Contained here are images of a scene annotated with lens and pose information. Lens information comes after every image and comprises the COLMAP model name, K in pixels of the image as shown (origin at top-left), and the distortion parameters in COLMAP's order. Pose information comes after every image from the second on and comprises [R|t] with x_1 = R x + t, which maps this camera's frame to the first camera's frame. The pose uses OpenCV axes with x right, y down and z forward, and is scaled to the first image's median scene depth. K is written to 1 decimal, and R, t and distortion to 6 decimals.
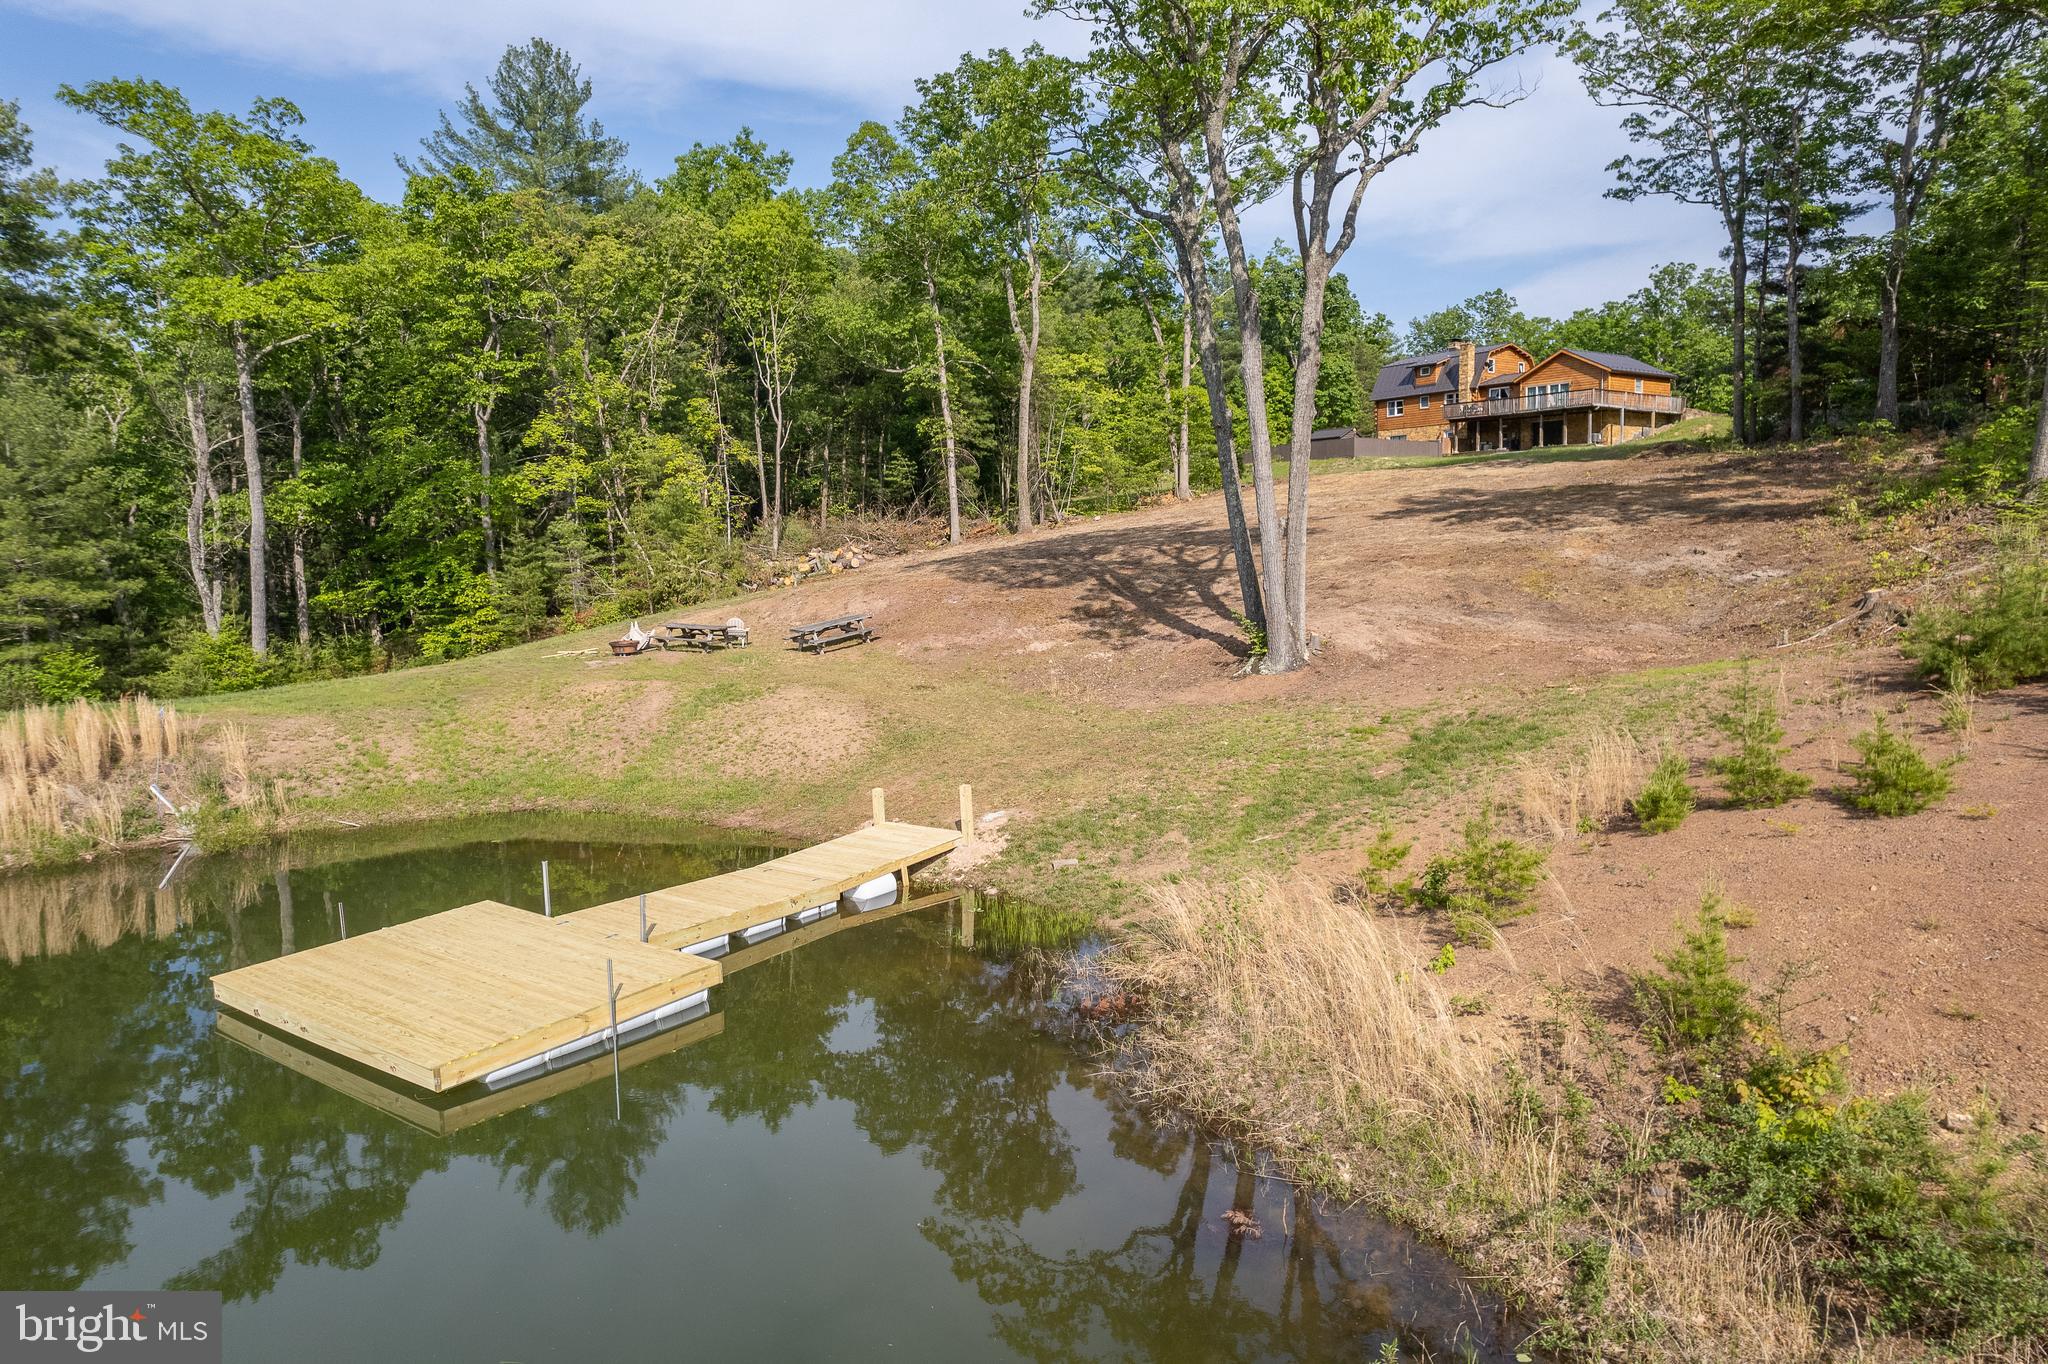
lens RADIAL K [[1314.6, 0, 1024.0], [0, 1314.6, 682.0], [0, 0, 1]] dist [-0.069450, 0.064933]
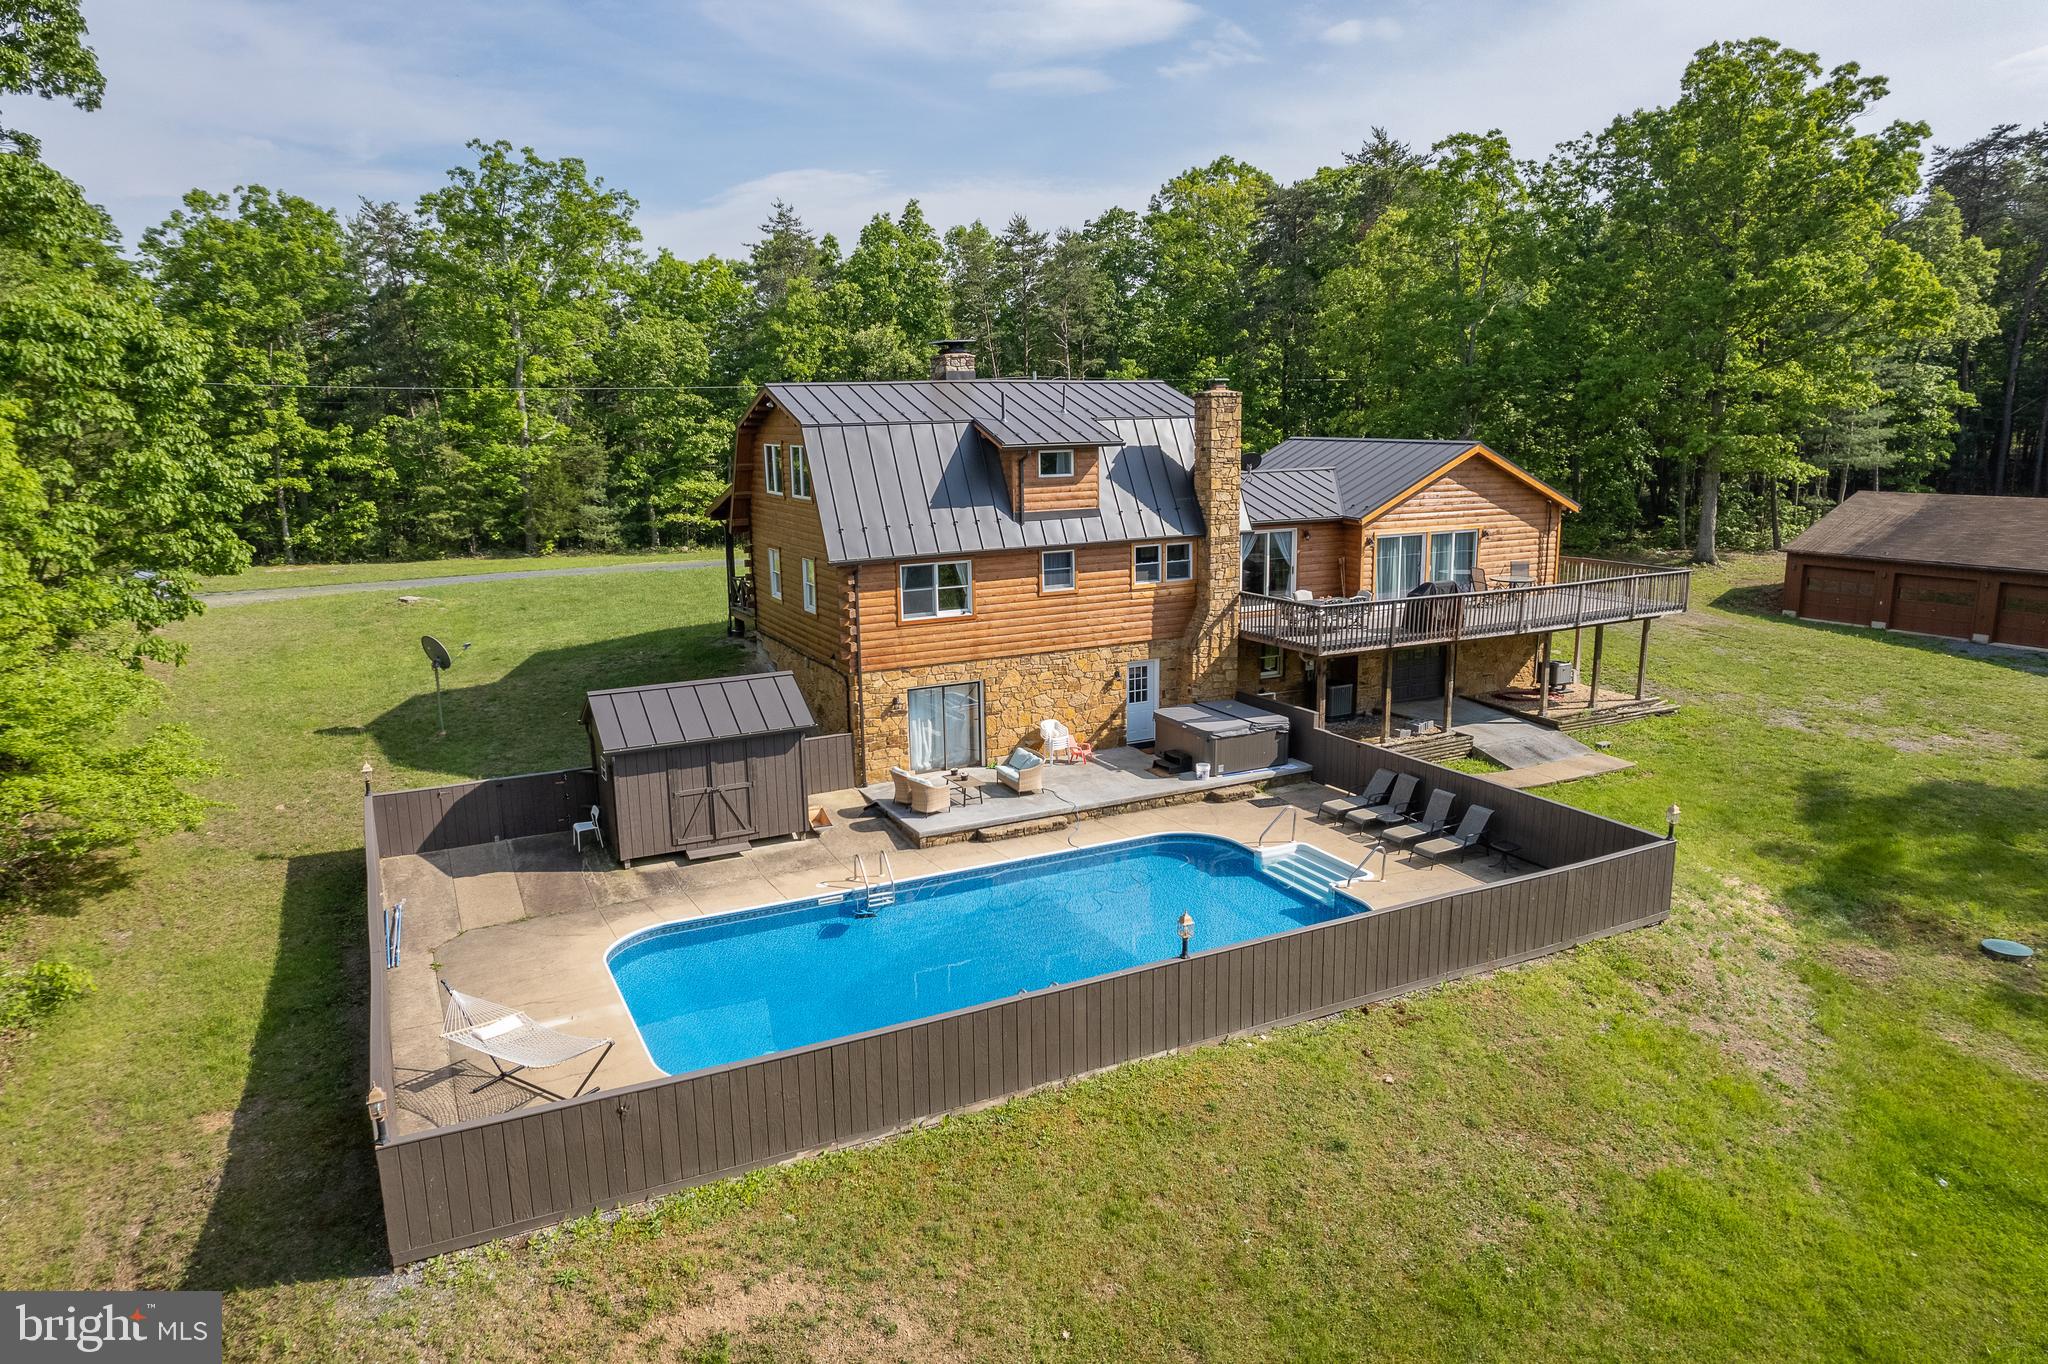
lens RADIAL K [[1314.6, 0, 1024.0], [0, 1314.6, 682.0], [0, 0, 1]] dist [-0.069450, 0.064933]
pose [[0.090876, -0.194786, 0.976627, 0.028057], [0.120251, 0.975655, 0.183403, -0.399551], [-0.988575, 0.100773, 0.112087, 1.592623]]
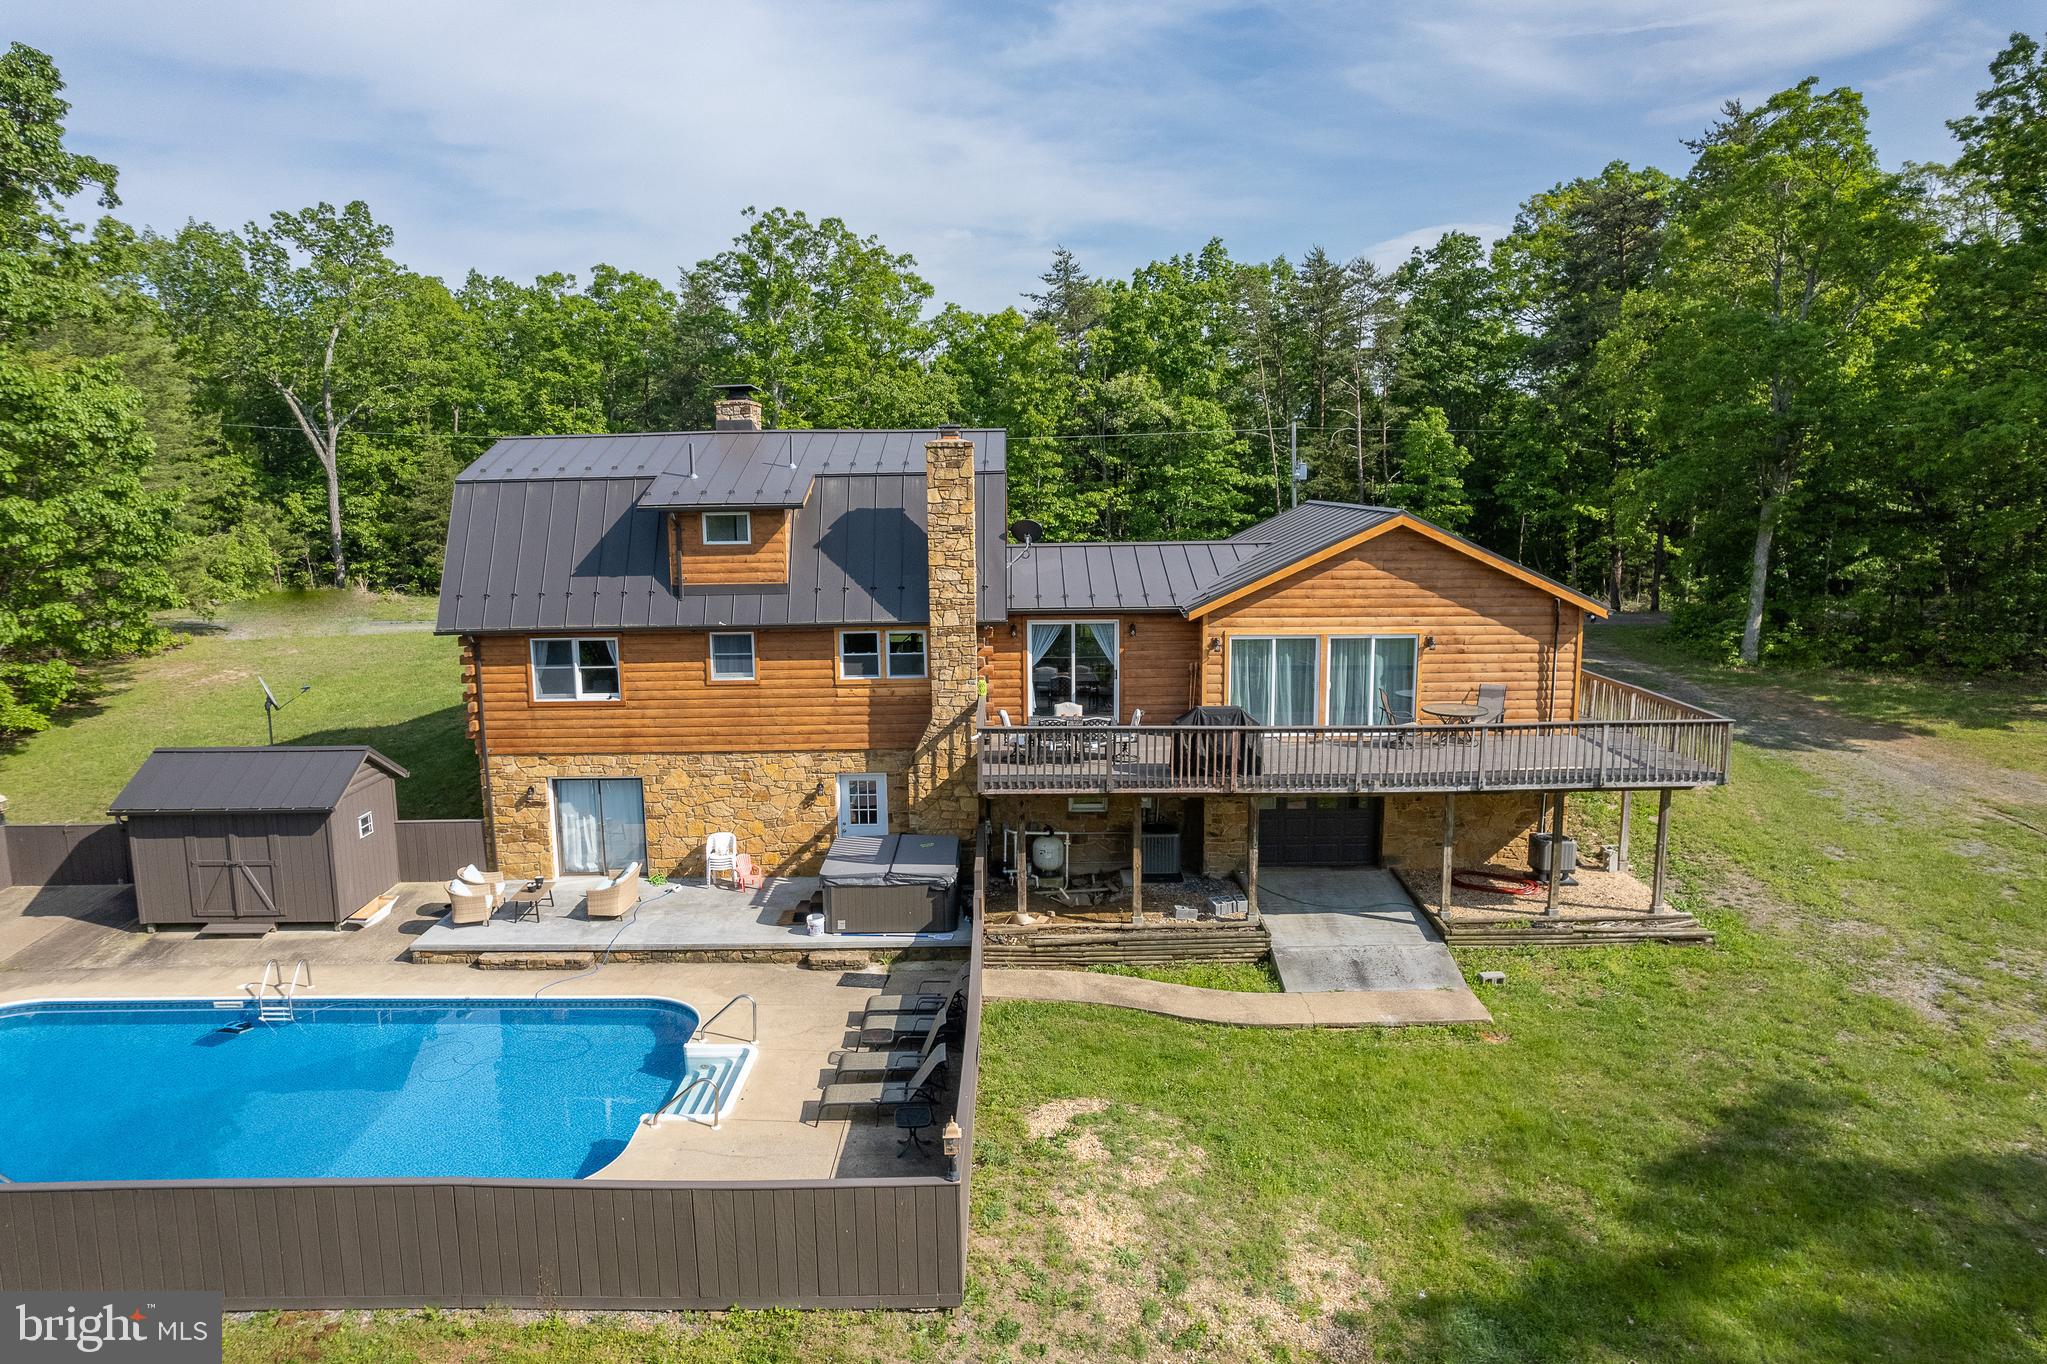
lens RADIAL K [[1311.0, 0, 1030.4], [0, 1311.0, 684.0], [0, 0, 1]] dist [-0.074818, 0.061207]
pose [[0.521851, -0.131491, 0.842842, 0.214726], [0.095105, 0.990857, 0.095697, -0.371002], [-0.847718, 0.030219, 0.529585, 1.345302]]
